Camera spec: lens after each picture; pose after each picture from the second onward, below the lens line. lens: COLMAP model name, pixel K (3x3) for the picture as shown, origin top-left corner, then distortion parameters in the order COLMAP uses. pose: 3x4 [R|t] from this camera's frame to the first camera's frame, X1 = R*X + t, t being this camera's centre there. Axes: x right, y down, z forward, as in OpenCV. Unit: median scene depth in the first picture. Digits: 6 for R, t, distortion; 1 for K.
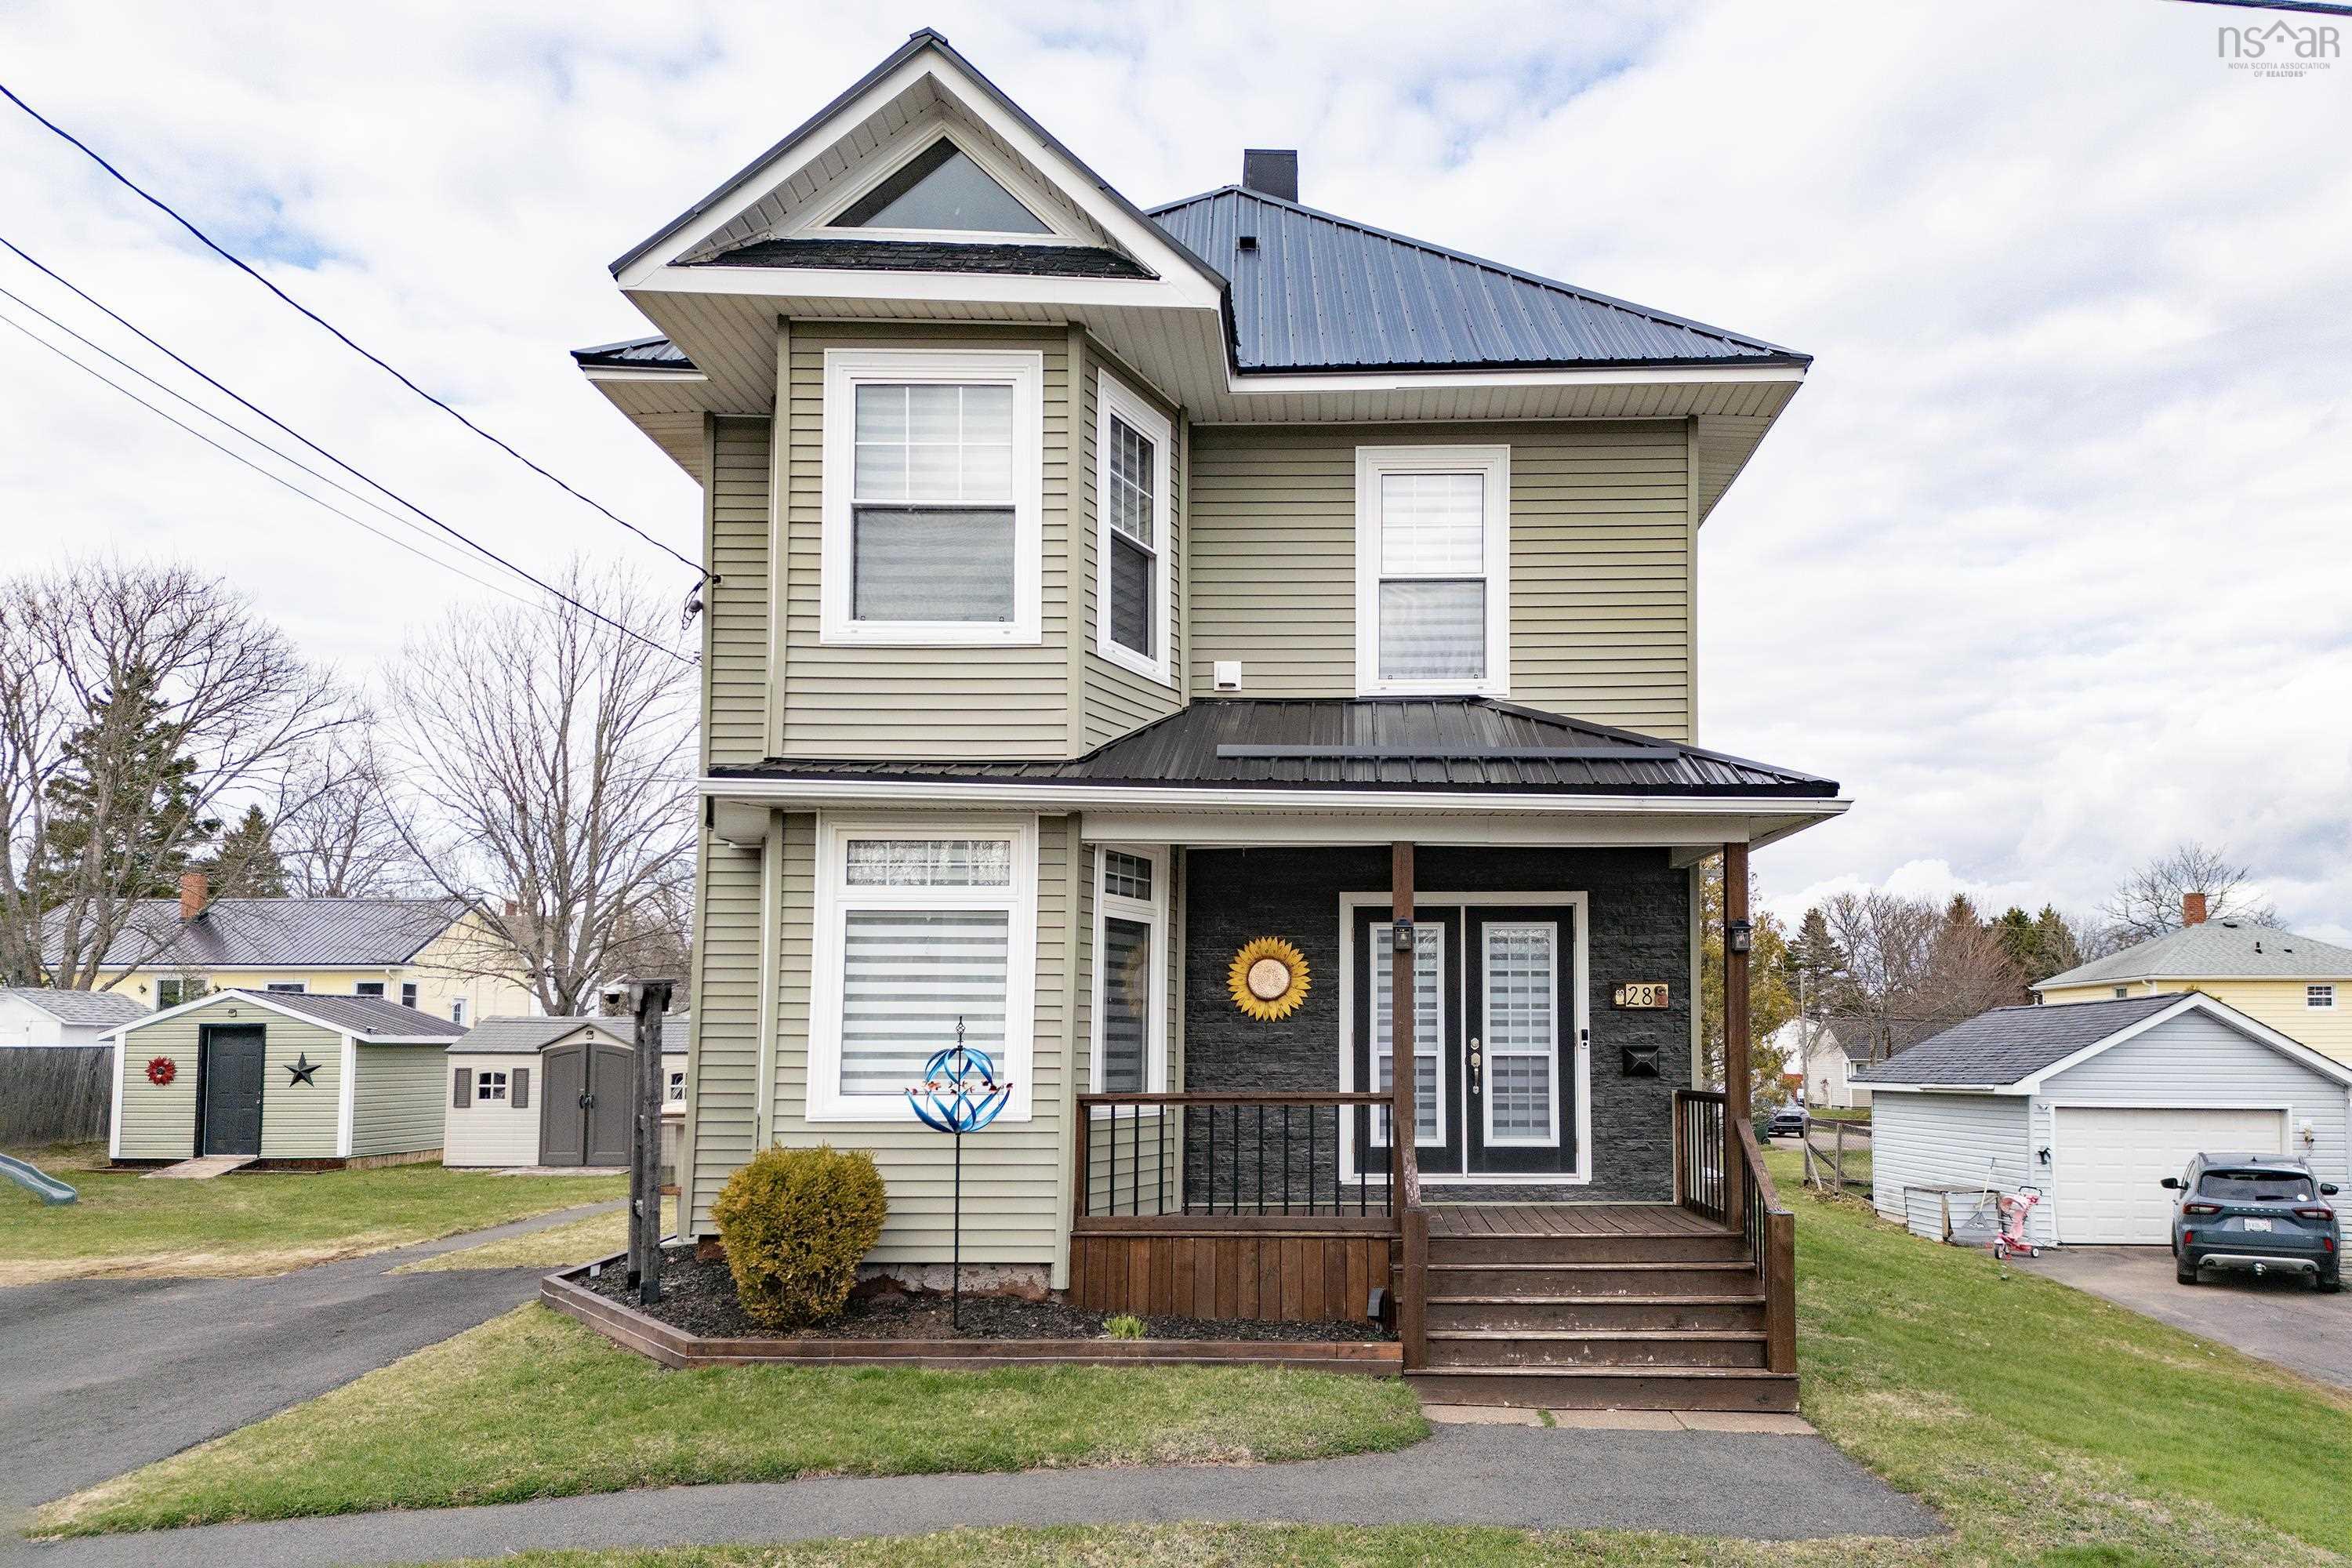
lens RADIAL K [[1637.4, 0, 1370.0], [0, 1637.4, 948.3], [0, 0, 1]] dist [0.068141, -0.063106]
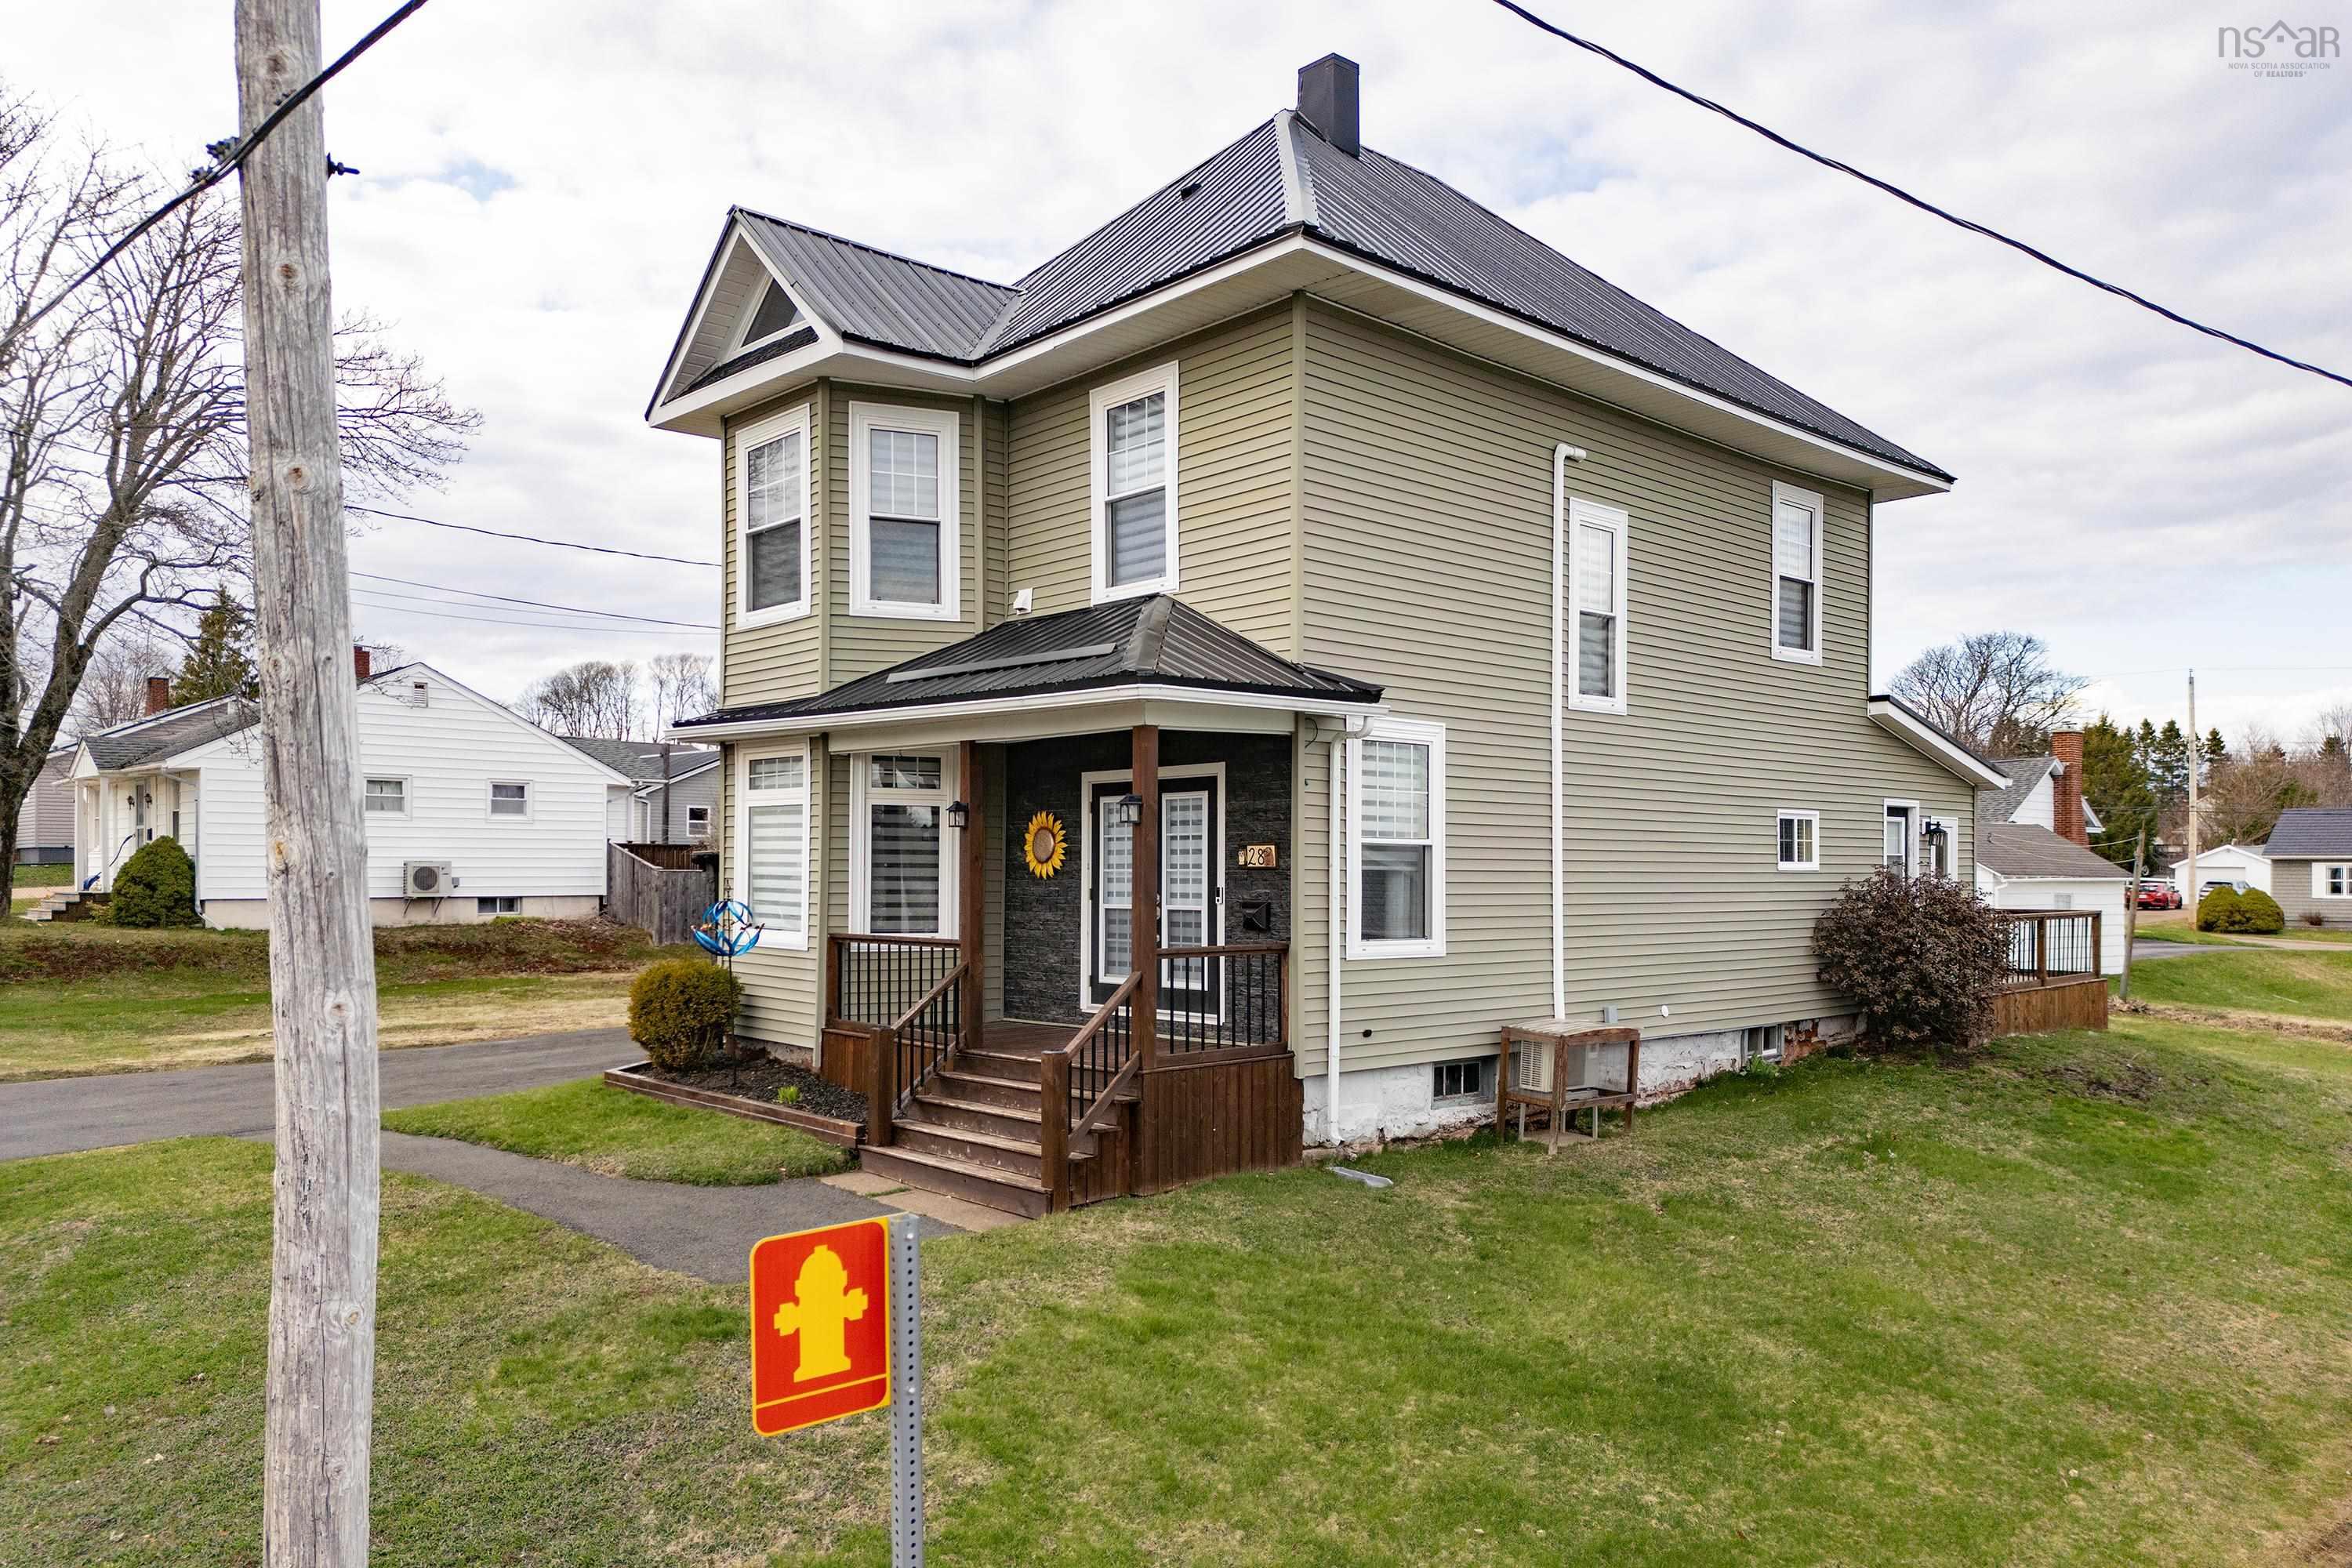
lens RADIAL K [[1637.4, 0, 1213.2], [0, 1637.4, 878.1], [0, 0, 1]] dist [0.068141, -0.063106]
pose [[0.669625, 0.004944, -0.742683, 0.950817], [0.045120, 0.997860, 0.047324, -0.009368], [0.741327, -0.065199, 0.667969, 0.259656]]
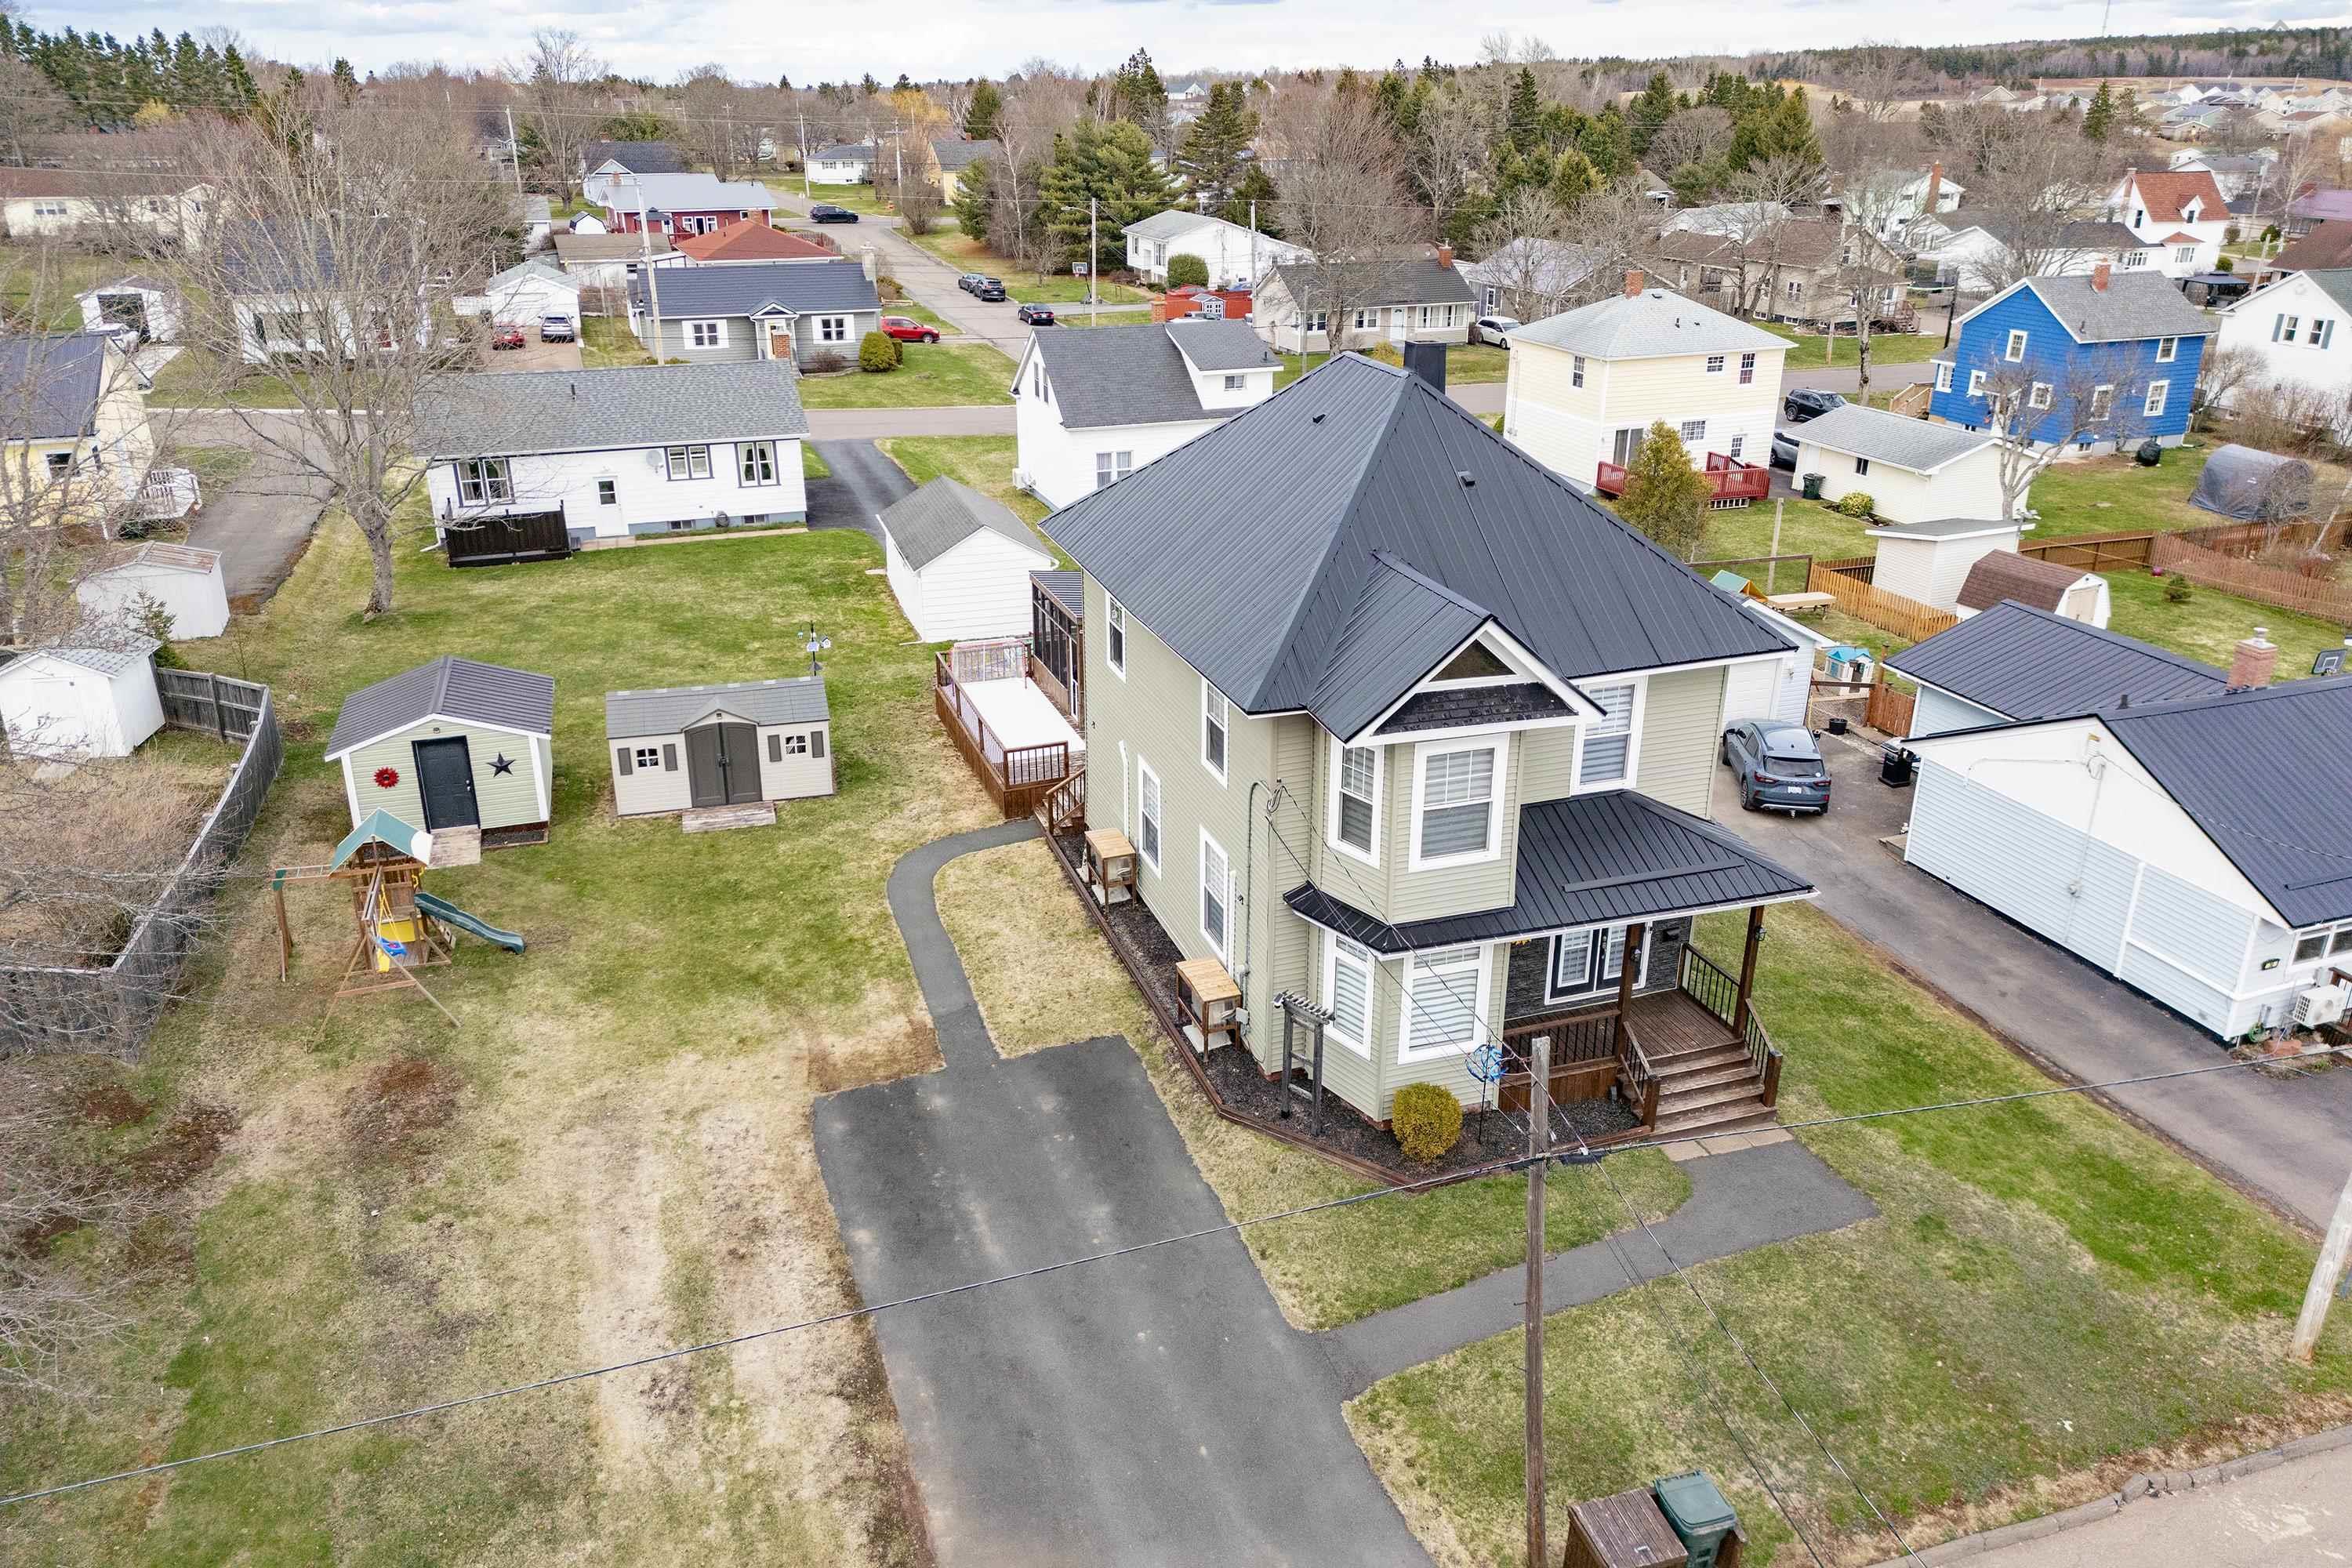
lens RADIAL K [[1637.4, 0, 1166.2], [0, 1637.4, 734.8], [0, 0, 1]] dist [0.068141, -0.063106]
pose [[0.955875, -0.105909, 0.274019, -1.051585], [-0.019385, 0.907982, 0.418560, -1.078992], [-0.293134, -0.405403, 0.865864, -0.594059]]
